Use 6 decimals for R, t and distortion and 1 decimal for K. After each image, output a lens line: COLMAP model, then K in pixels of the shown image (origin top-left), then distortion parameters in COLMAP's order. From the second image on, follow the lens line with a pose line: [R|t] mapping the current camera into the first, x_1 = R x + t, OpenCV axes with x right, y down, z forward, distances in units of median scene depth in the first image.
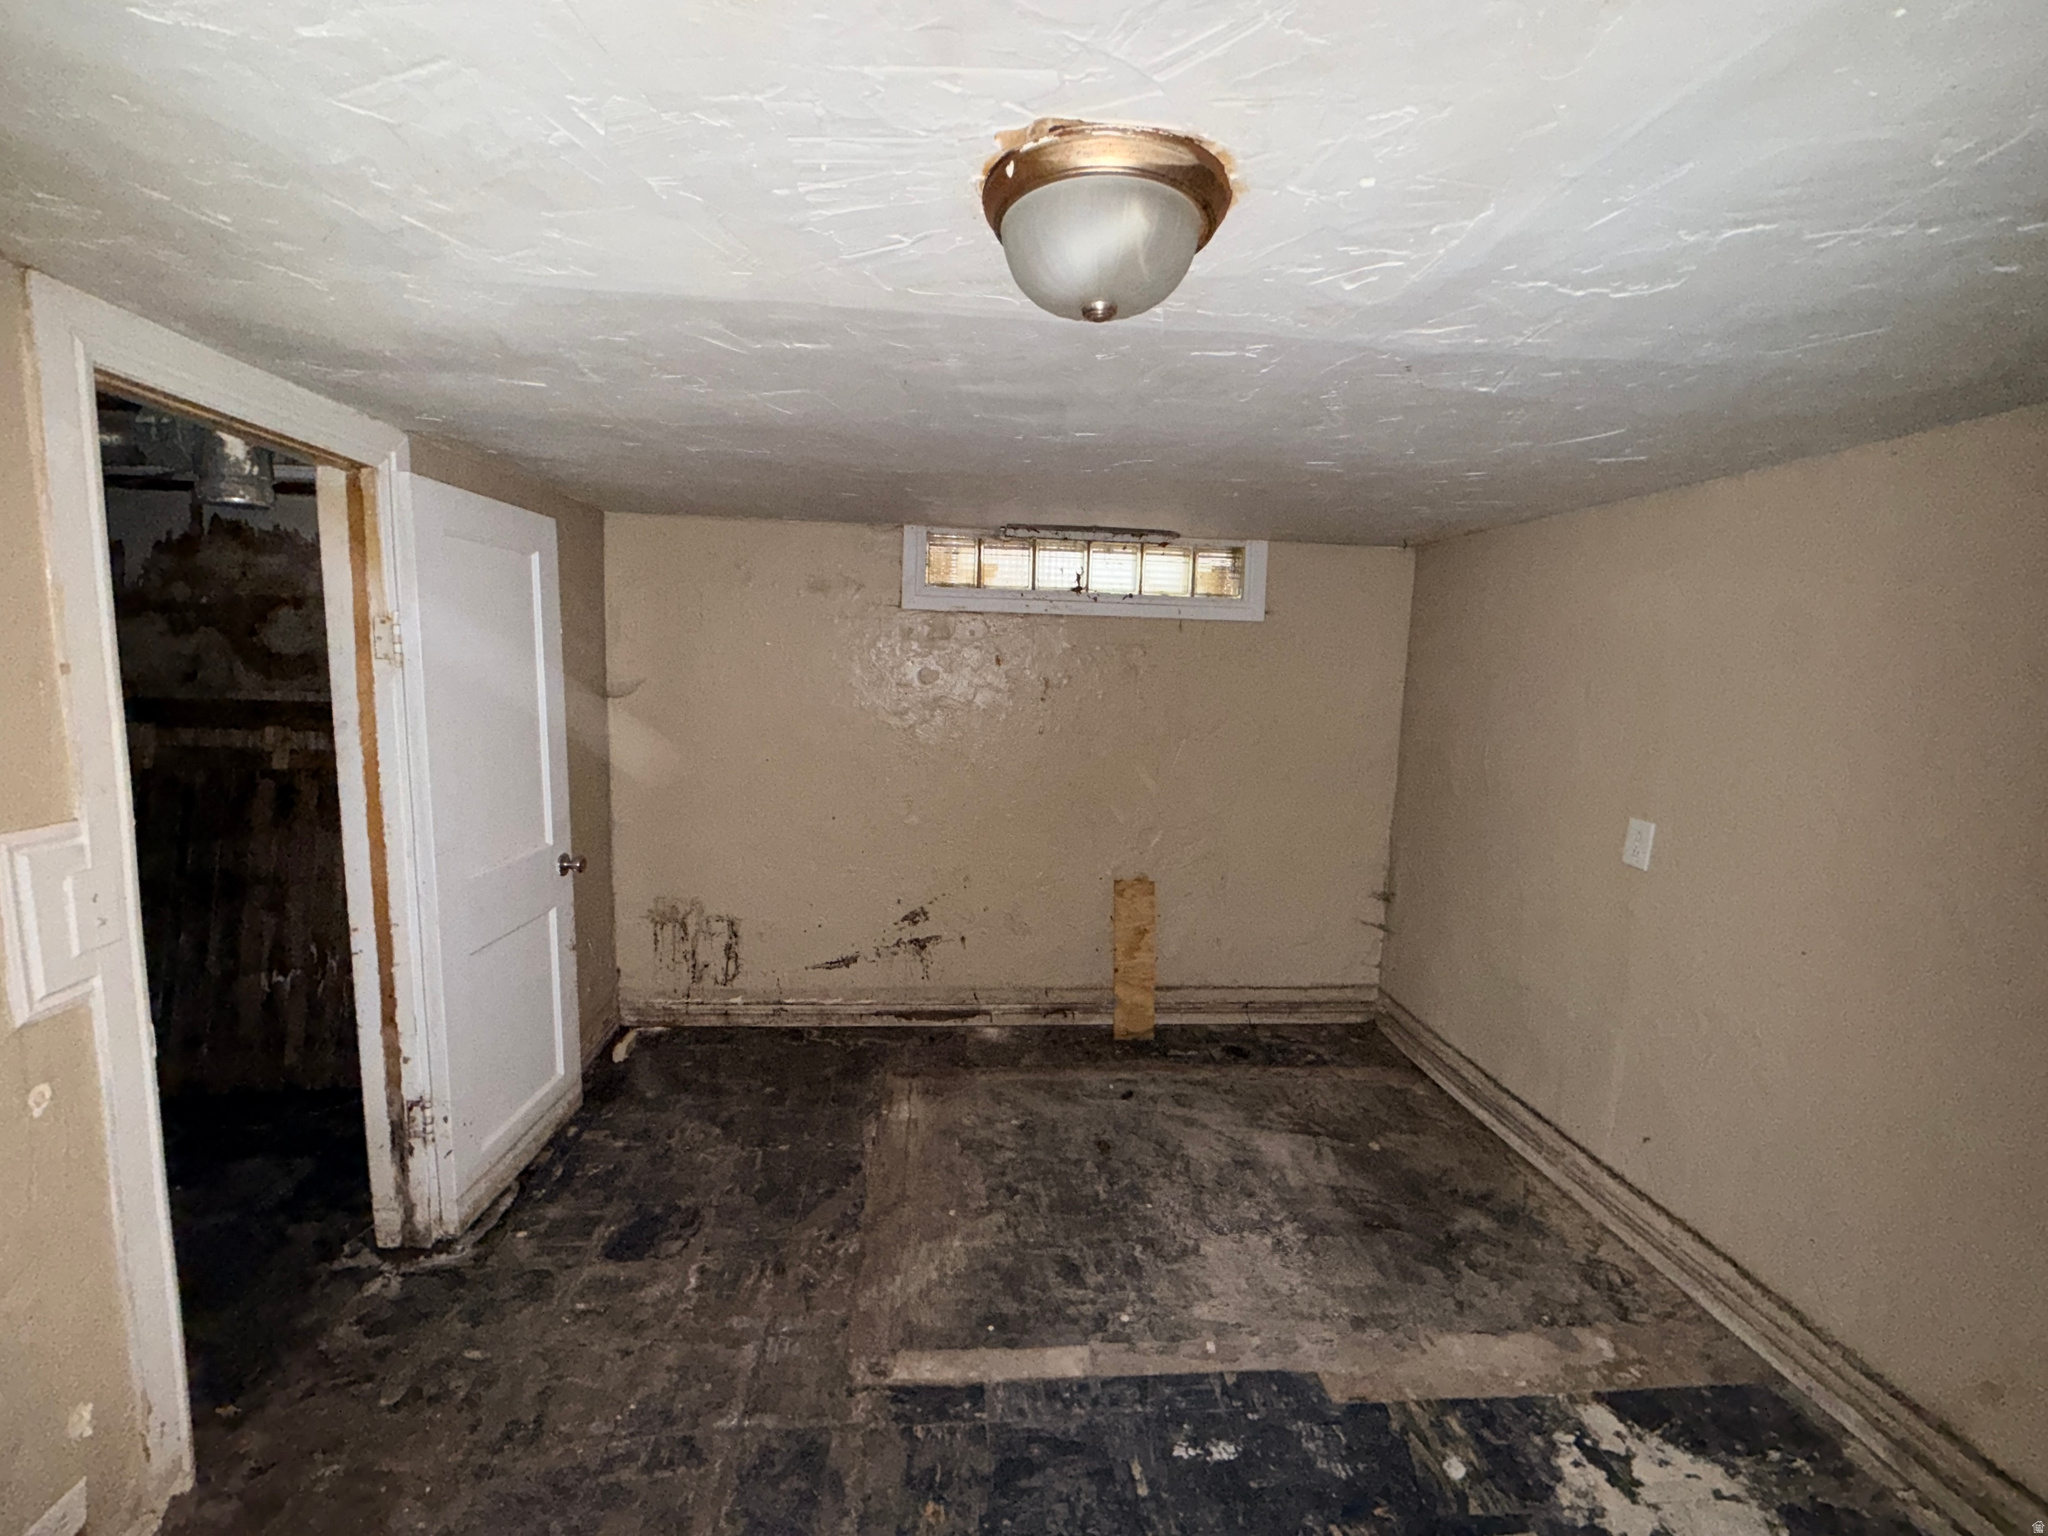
lens RADIAL K [[851.2, 0, 1024.0], [0, 851.2, 768.0], [0, 0, 1]] dist [0.000604, 0.000169]
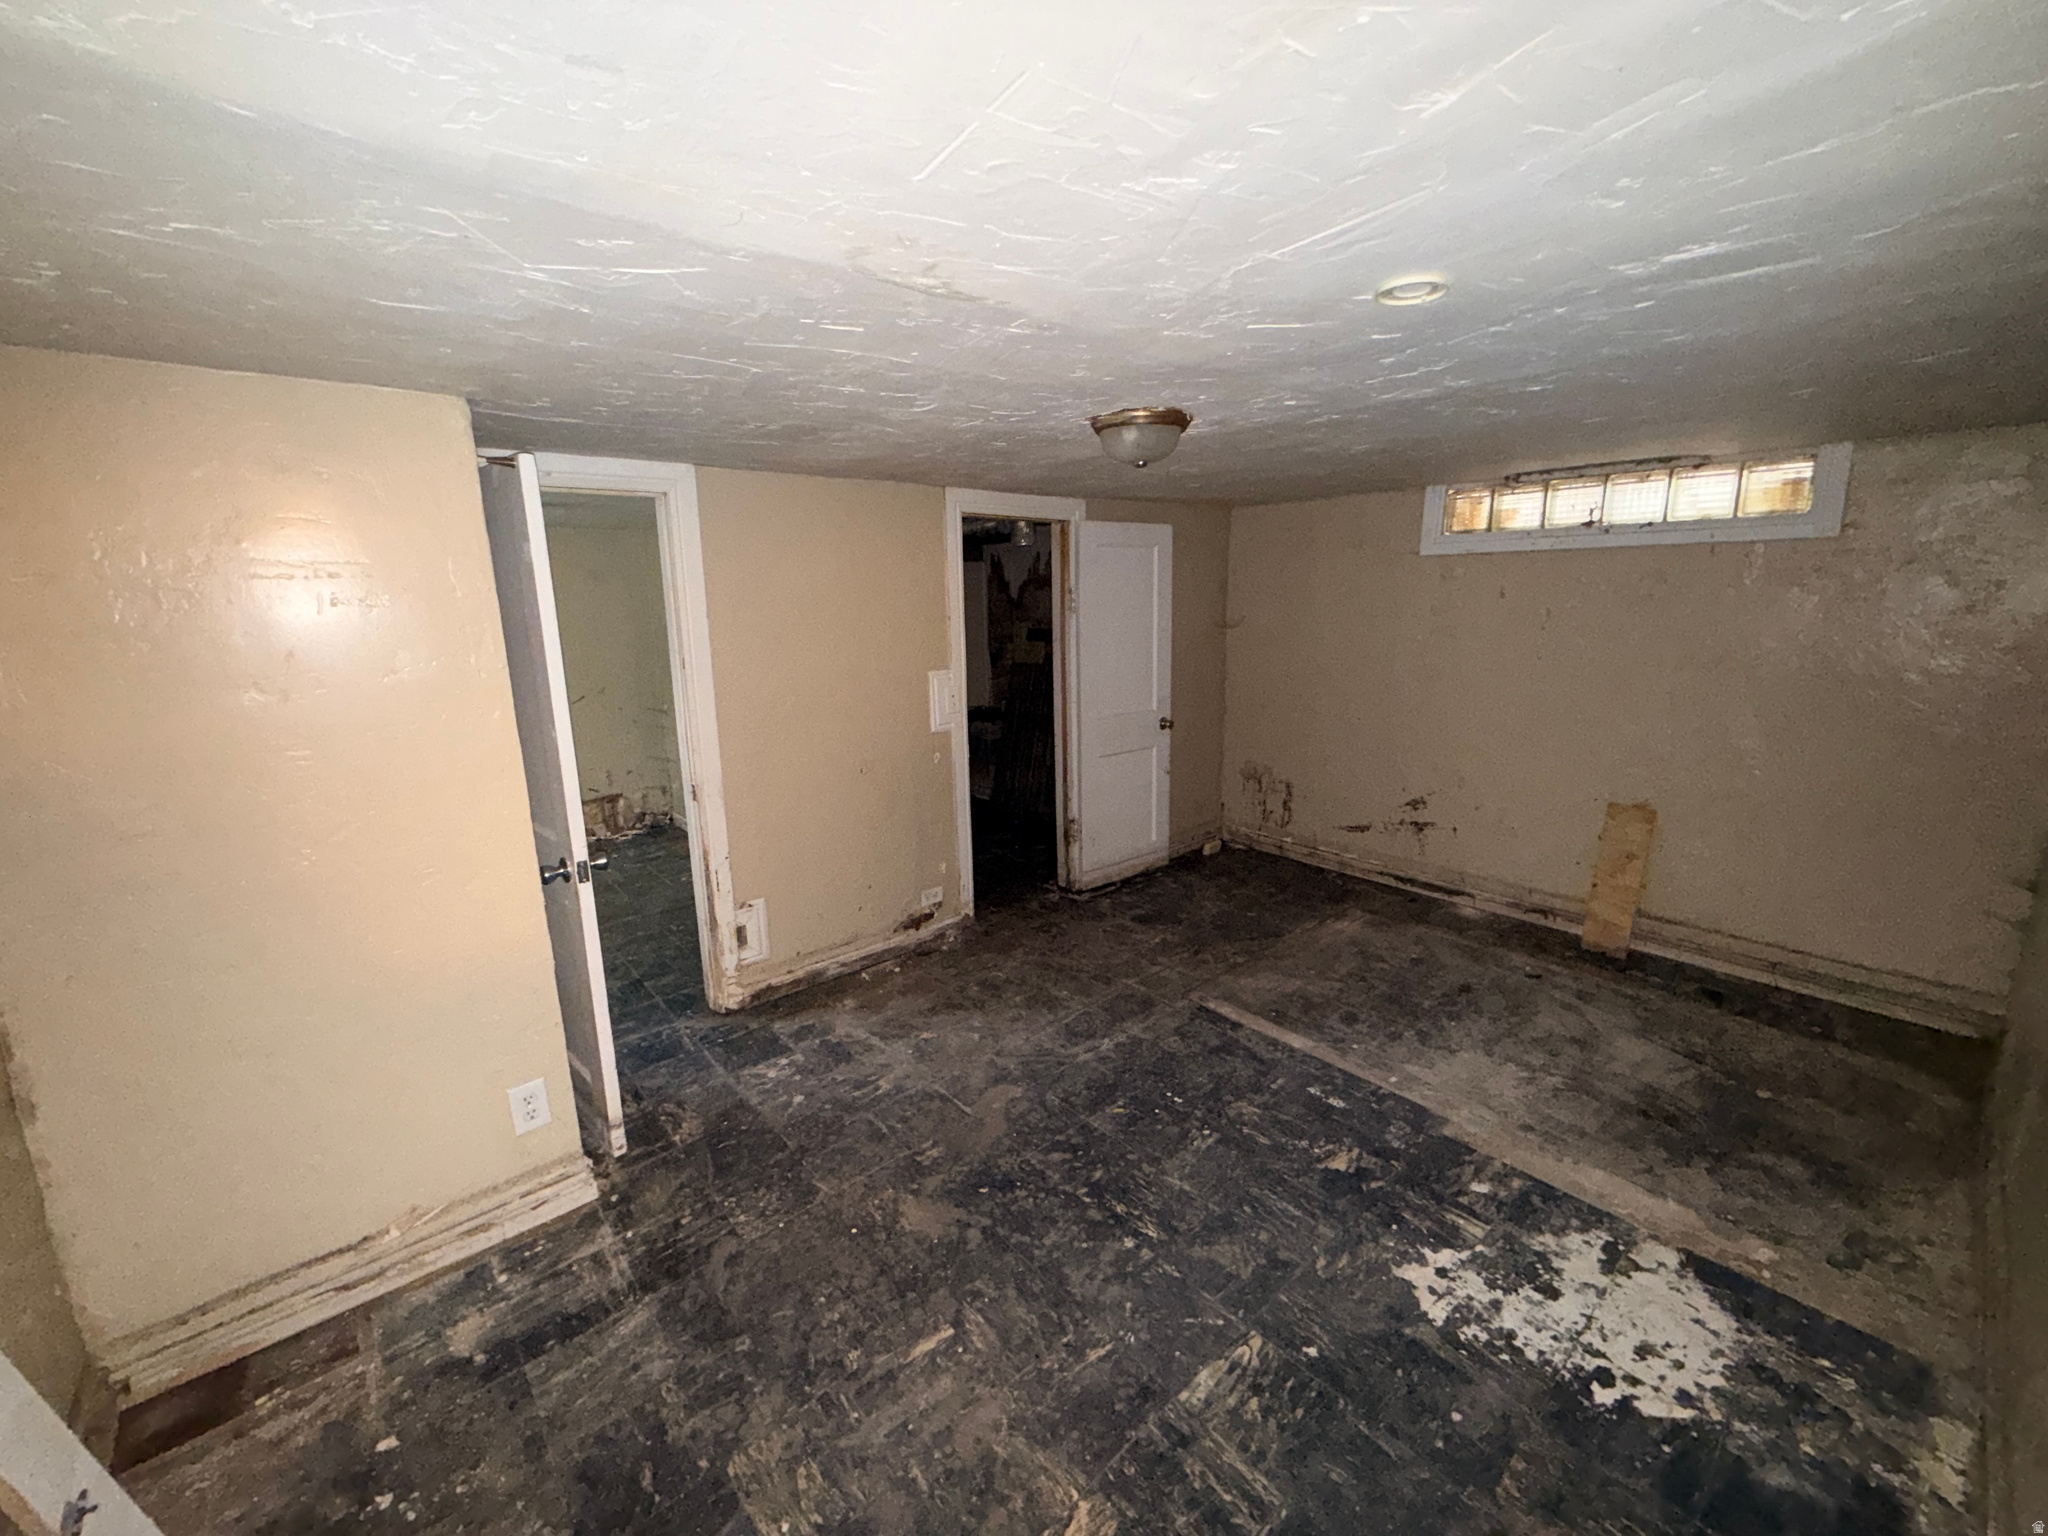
lens RADIAL K [[817.0, 0, 1021.1], [0, 817.0, 762.8], [0, 0, 1]] dist [0.001443, -0.000611]
pose [[0.580257, 0.127428, -0.804403, 0.527776], [-0.064629, 0.991774, 0.110490, 0.020826], [0.811865, -0.012124, 0.583719, -0.184615]]
